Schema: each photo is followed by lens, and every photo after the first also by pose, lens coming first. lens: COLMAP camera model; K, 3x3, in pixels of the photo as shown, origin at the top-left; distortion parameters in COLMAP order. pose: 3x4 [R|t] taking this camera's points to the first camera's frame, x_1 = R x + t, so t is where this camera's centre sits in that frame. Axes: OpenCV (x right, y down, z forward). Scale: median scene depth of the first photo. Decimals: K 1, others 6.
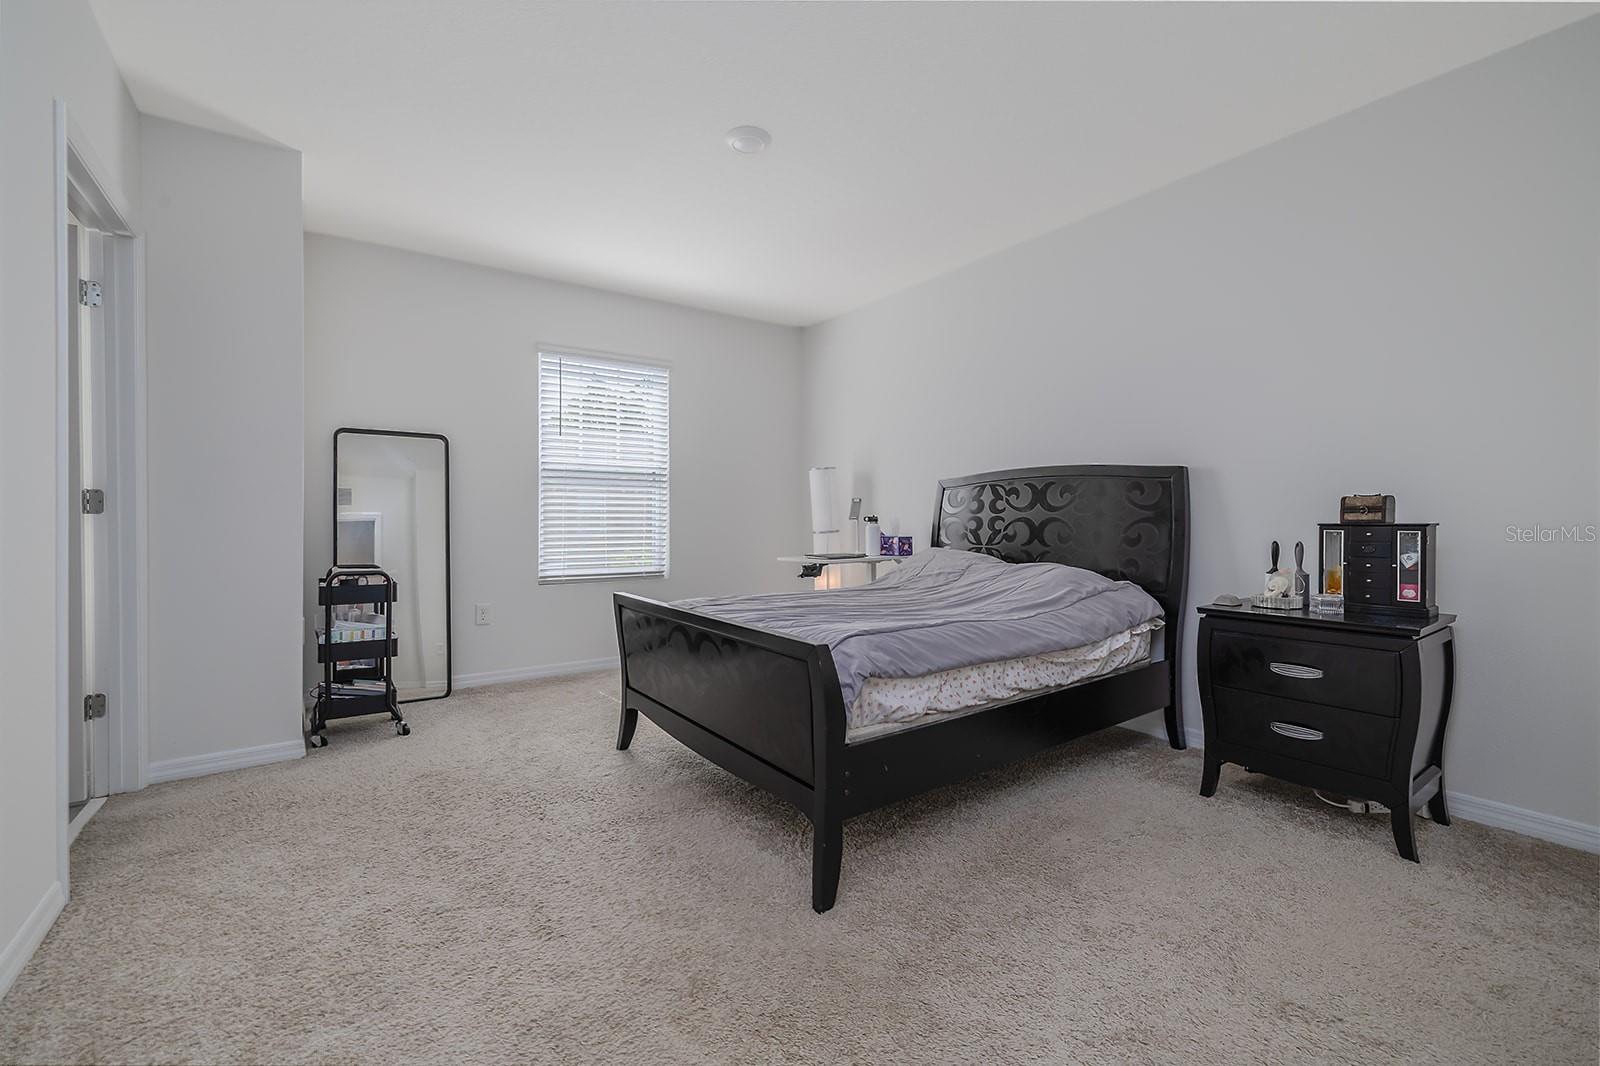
lens RADIAL K [[675.9, 0, 808.2], [0, 675.9, 513.6], [0, 0, 1]] dist [-0.000548, 0.000335]
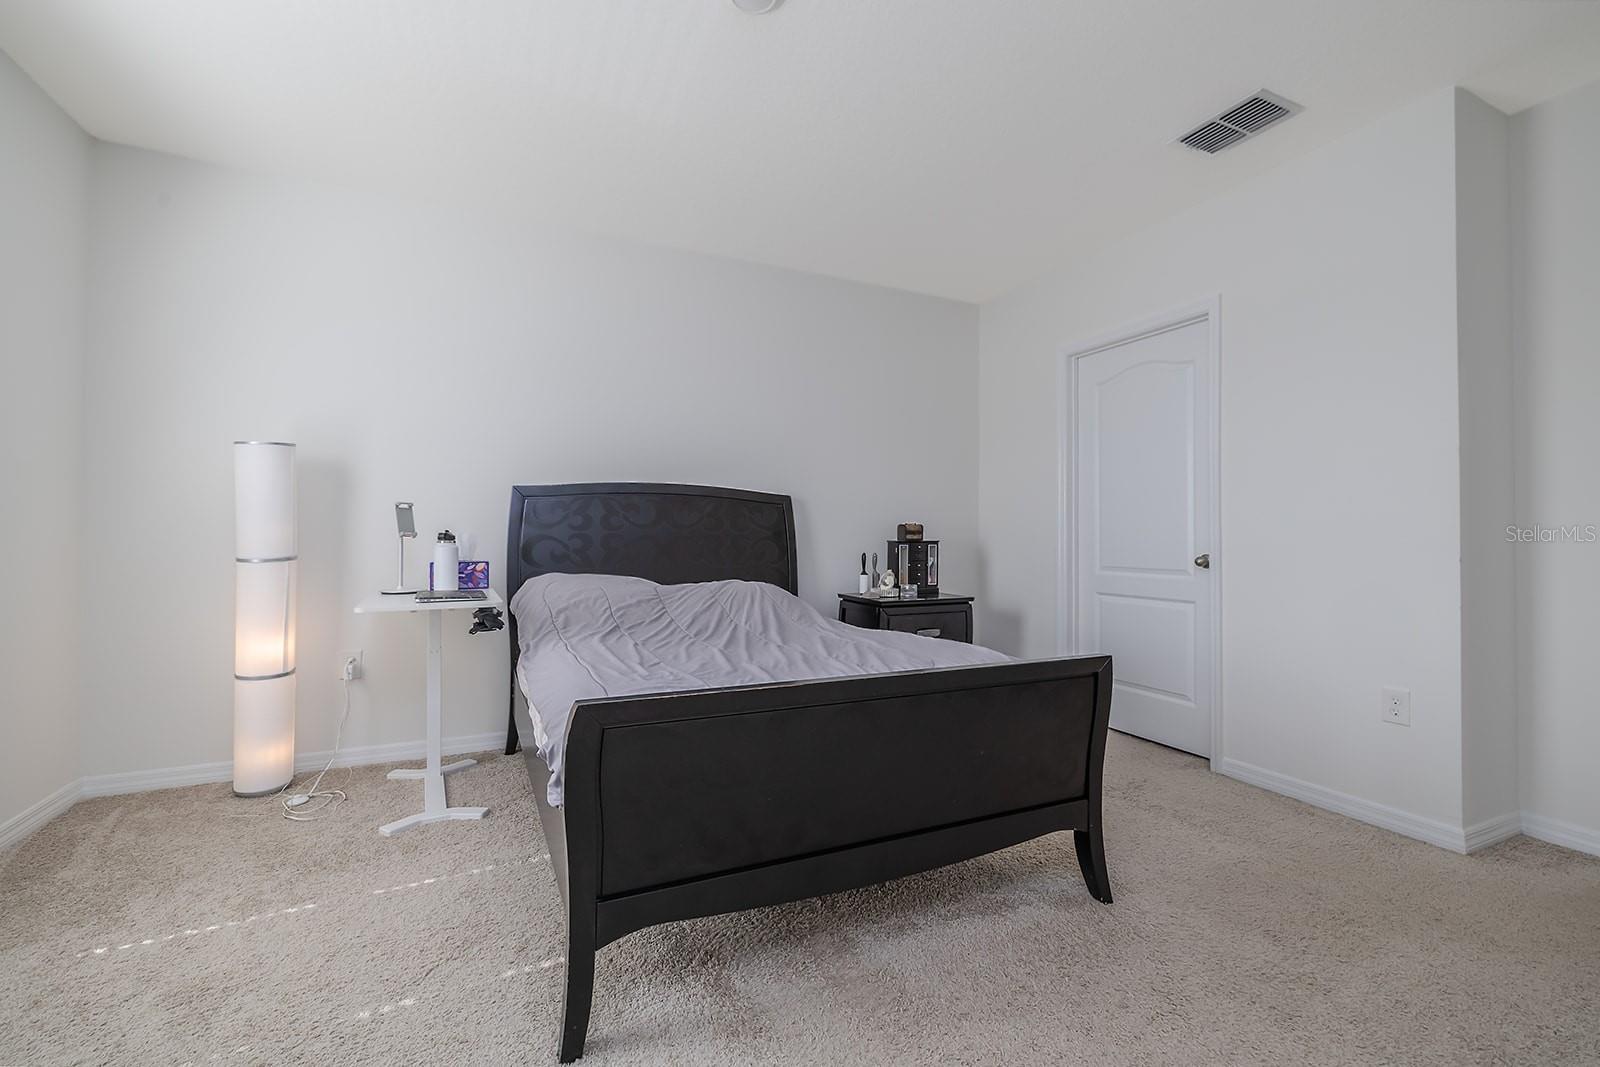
lens RADIAL K [[675.9, 0, 808.2], [0, 675.9, 514.1], [0, 0, 1]] dist [-0.000548, 0.000335]
pose [[0.185175, 0.031295, 0.982207, -0.678462], [-0.014267, 0.999473, -0.029155, 0.000668], [-0.982602, -0.008614, 0.185524, 0.728618]]
